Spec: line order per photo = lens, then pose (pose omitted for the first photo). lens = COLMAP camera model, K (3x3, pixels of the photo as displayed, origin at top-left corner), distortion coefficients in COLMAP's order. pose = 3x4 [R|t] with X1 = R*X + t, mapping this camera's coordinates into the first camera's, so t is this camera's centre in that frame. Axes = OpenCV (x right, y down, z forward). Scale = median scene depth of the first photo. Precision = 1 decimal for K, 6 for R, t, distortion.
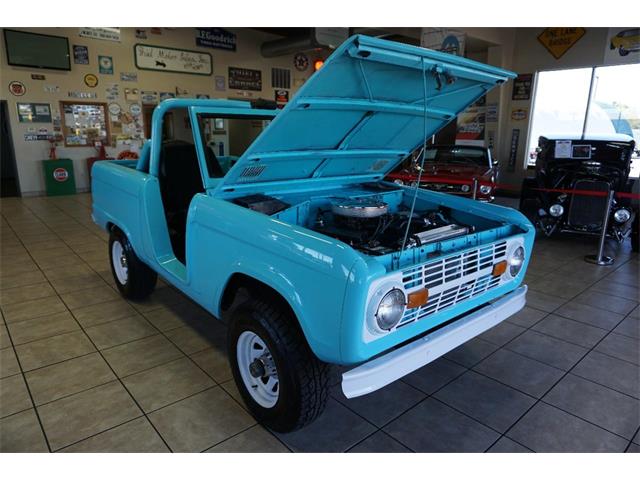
lens RADIAL K [[426.3, 0, 317.7], [0, 426.3, 233.1], [0, 0, 1]] dist [-0.009652, 0.000690]
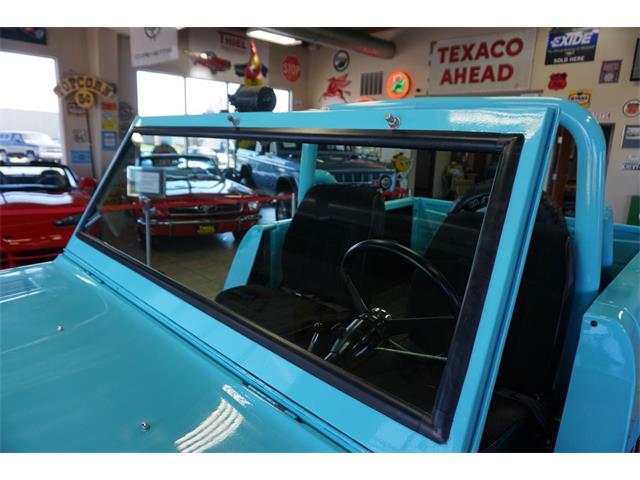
lens RADIAL K [[427.0, 0, 317.8], [0, 427.0, 237.7], [0, 0, 1]] dist [-0.042356, 0.032817]
pose [[0.079784, 0.211854, -0.974039, 0.098967], [-0.260830, 0.947546, 0.184727, -0.092857], [0.962082, 0.239320, 0.130856, 0.360955]]
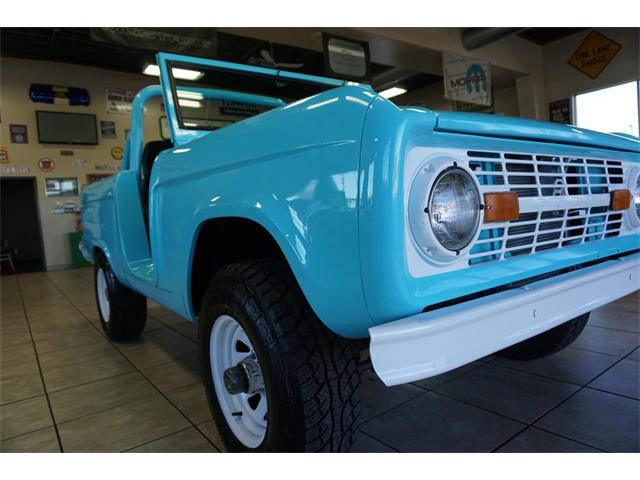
lens RADIAL K [[427.0, 0, 317.8], [0, 427.0, 237.7], [0, 0, 1]] dist [-0.042356, 0.032817]
pose [[0.992870, -0.085412, -0.083148, 0.009372], [0.069377, 0.981293, -0.179583, 0.059508], [0.096931, 0.172534, 0.980223, 0.098073]]
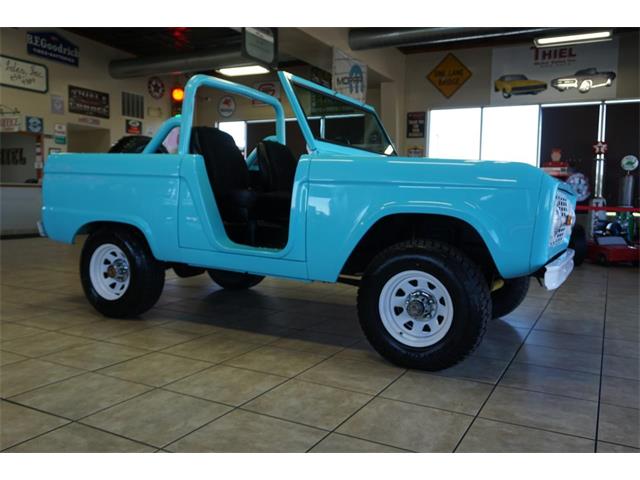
lens RADIAL K [[547.4, 0, 317.0], [0, 547.4, 248.5], [0, 0, 1]] dist [-0.025925, 0.013785]
pose [[0.934356, -0.027379, 0.355288, -0.199312], [0.076343, 0.989274, -0.124536, 0.079630], [-0.348067, 0.143484, 0.926424, -0.033370]]
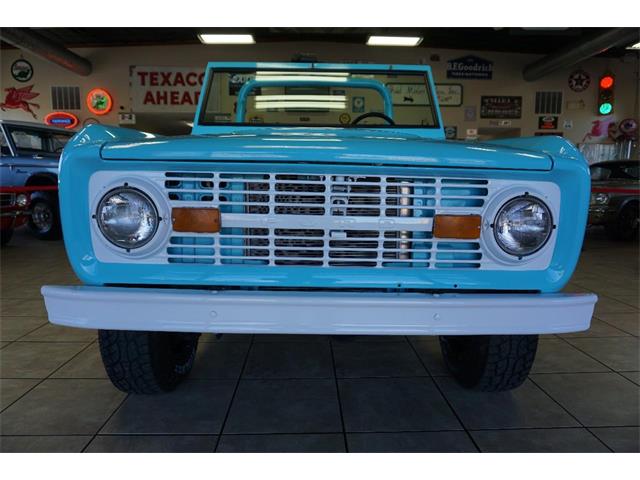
lens RADIAL K [[427.0, 0, 317.8], [0, 427.0, 237.7], [0, 0, 1]] dist [-0.042356, 0.032817]
pose [[0.769957, 0.071098, -0.634122, 0.172091], [-0.144102, 0.987475, -0.064253, 0.042330], [0.621611, 0.140850, 0.770558, 0.134371]]
